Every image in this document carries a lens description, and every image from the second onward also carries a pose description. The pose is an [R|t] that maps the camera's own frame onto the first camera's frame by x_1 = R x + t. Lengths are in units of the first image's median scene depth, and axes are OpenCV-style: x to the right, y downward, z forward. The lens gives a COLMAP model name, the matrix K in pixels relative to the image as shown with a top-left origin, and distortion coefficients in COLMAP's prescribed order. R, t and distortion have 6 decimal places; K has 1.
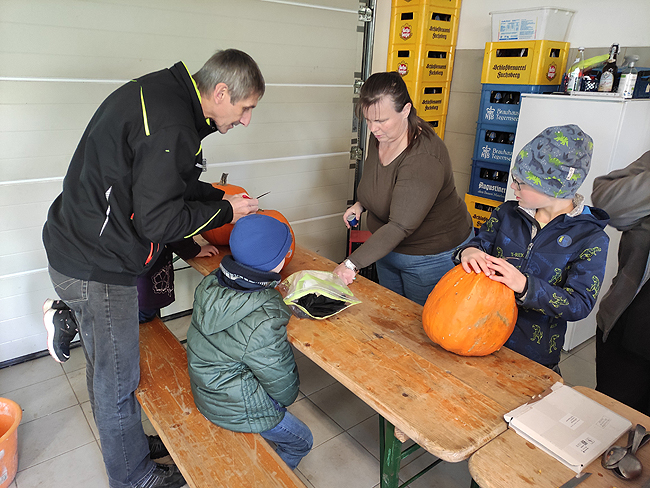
lens RADIAL K [[479.7, 0, 325.0], [0, 479.7, 244.0], [0, 0, 1]] dist [0.004506, -0.002586]
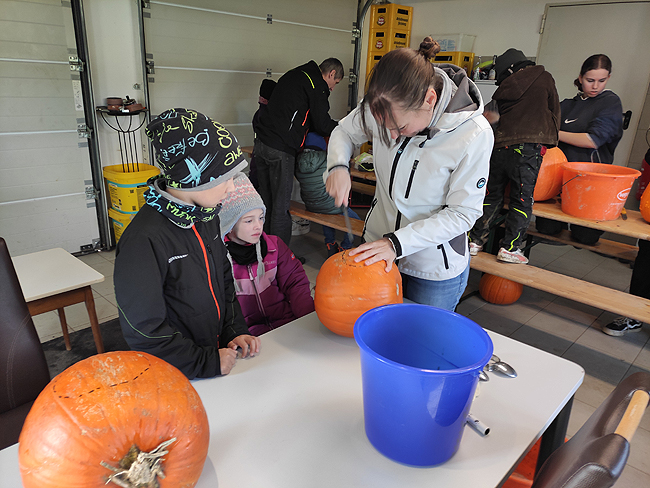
lens RADIAL K [[479.7, 0, 325.0], [0, 479.7, 244.0], [0, 0, 1]] dist [0.004506, -0.002586]
pose [[0.990925, -0.031320, 0.130716, -0.272056], [0.031807, 0.999493, -0.001639, 0.251544], [-0.130598, 0.005782, 0.991419, -0.635244]]
